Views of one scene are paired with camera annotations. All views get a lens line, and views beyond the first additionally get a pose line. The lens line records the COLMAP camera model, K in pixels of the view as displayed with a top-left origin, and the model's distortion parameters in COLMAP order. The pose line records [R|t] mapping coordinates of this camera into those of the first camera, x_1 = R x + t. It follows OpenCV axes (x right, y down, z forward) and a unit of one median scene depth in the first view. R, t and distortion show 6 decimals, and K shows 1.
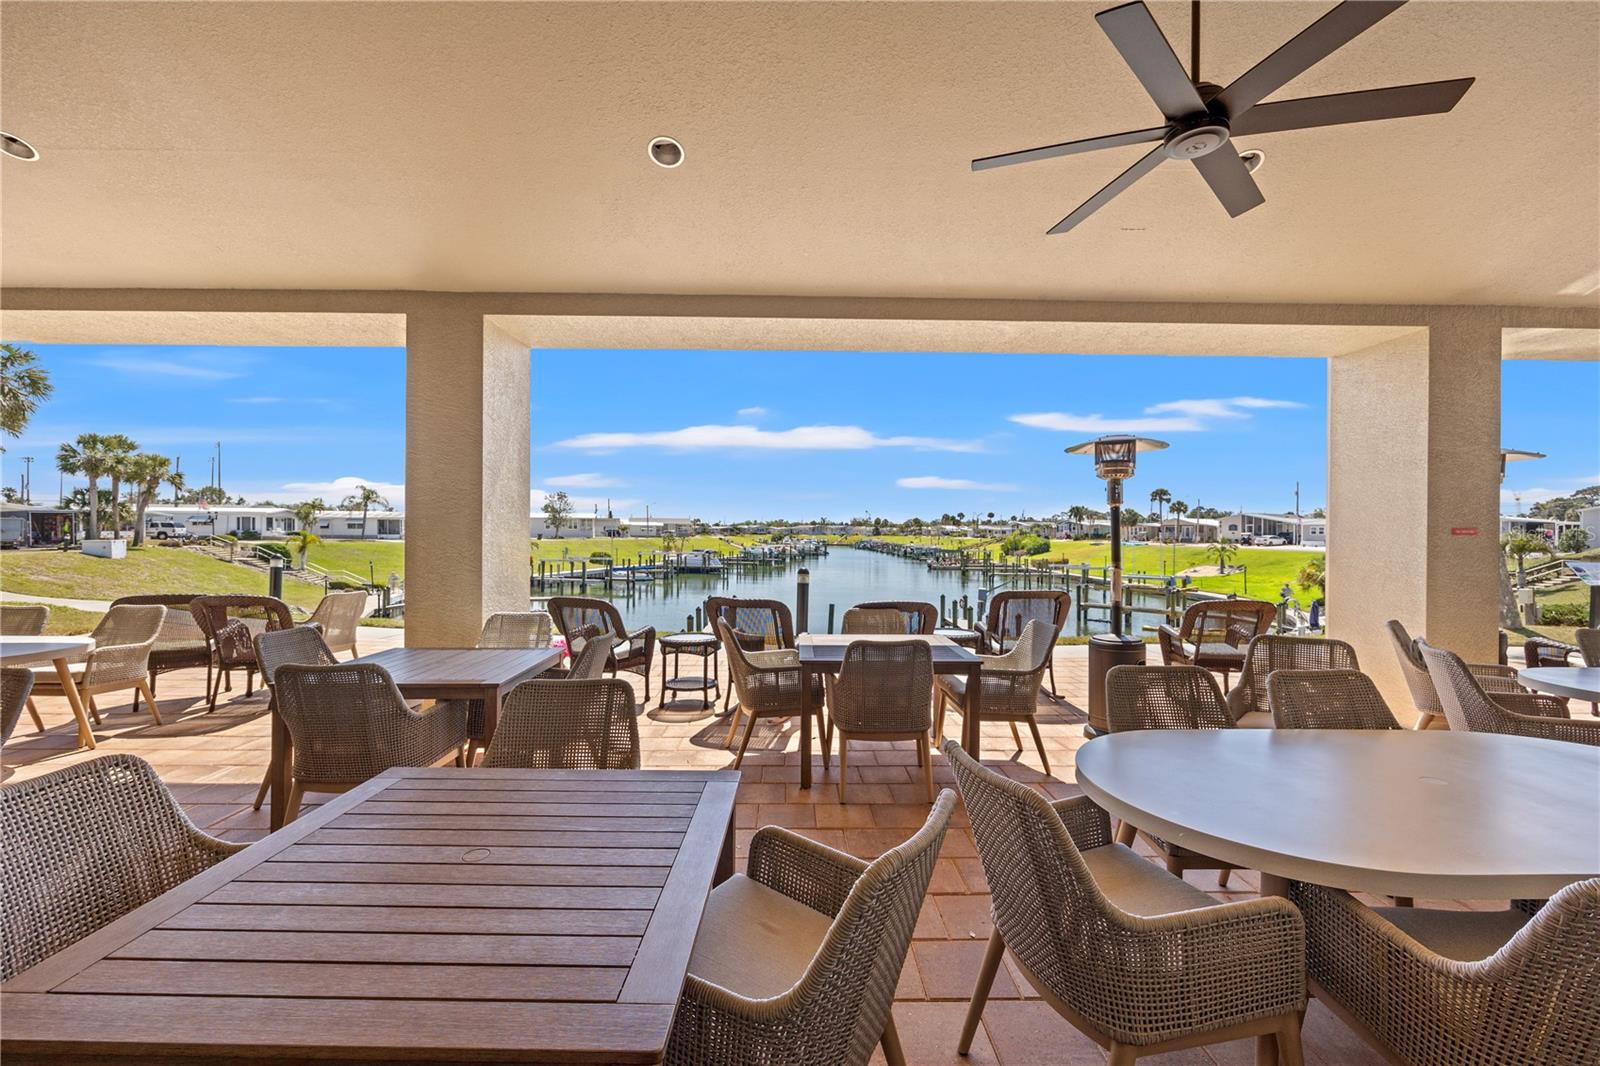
lens RADIAL K [[671.7, 0, 800.0], [0, 671.7, 533.0], [0, 0, 1]] dist [0.030139, 0.000006]
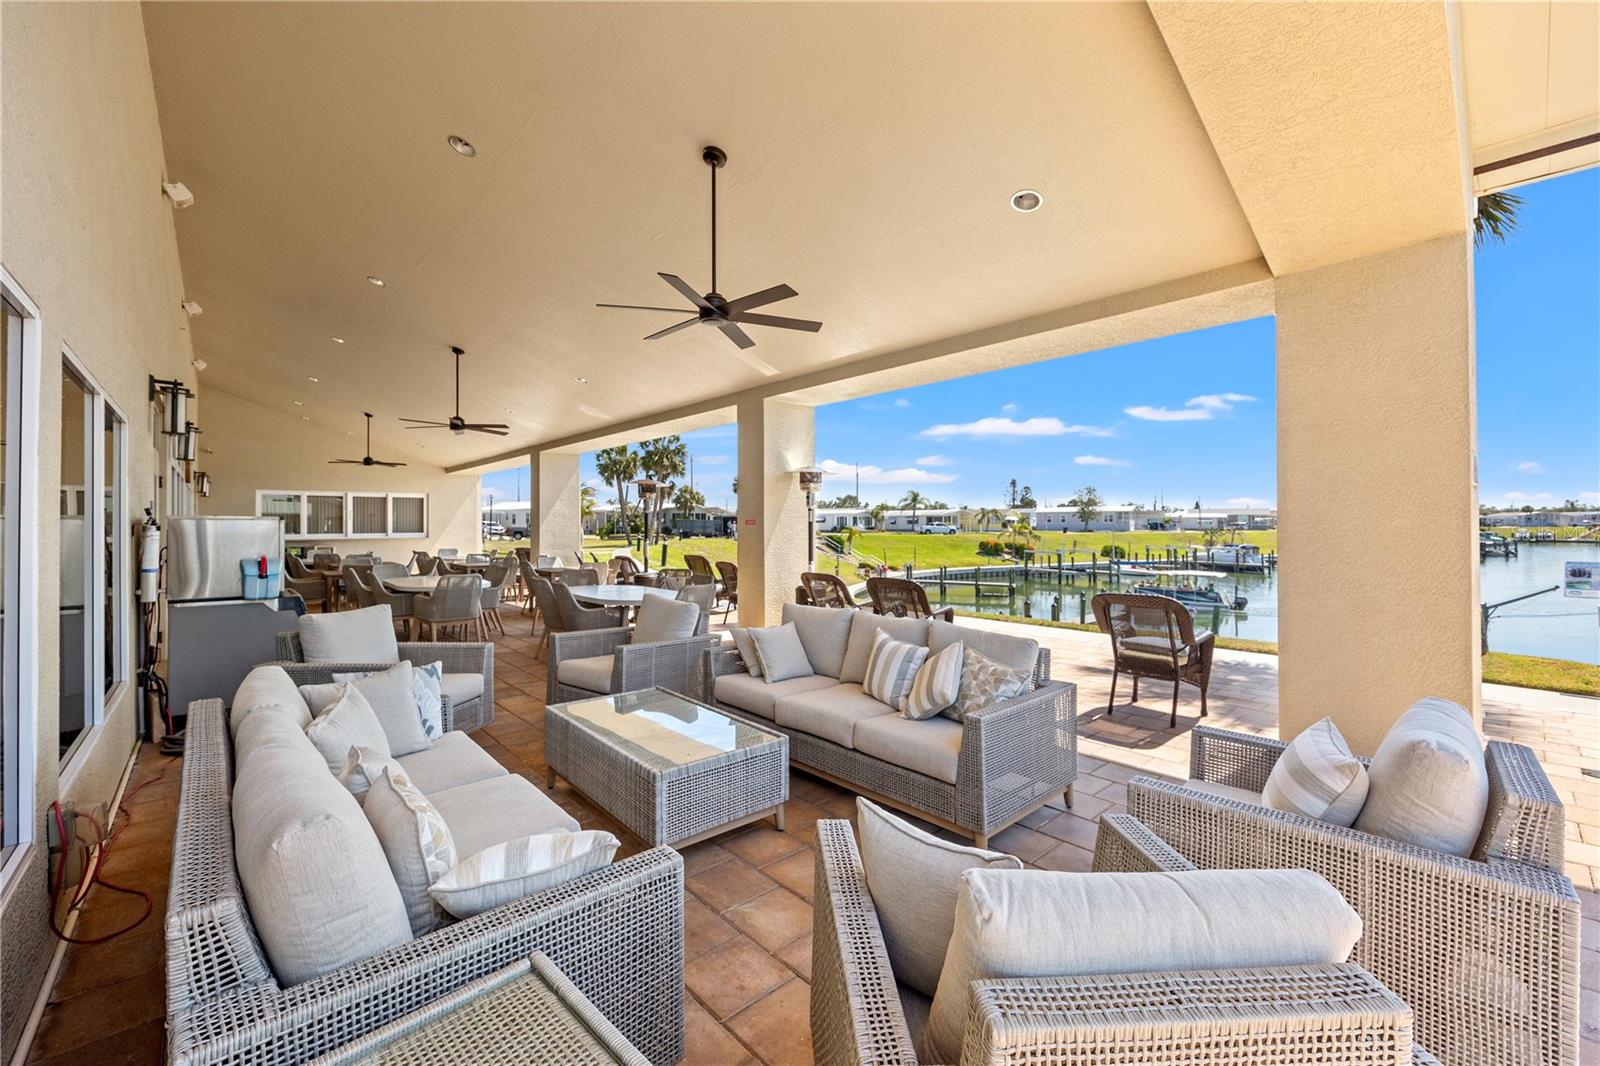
lens RADIAL K [[656.2, 0, 800.0], [0, 656.2, 533.0], [0, 0, 1]] dist [-0.001624, -0.000082]
pose [[0.687157, 0.002382, -0.726505, 0.130336], [0.005107, 0.999954, 0.008108, -0.001169], [0.726491, -0.009281, 0.687113, -0.007008]]
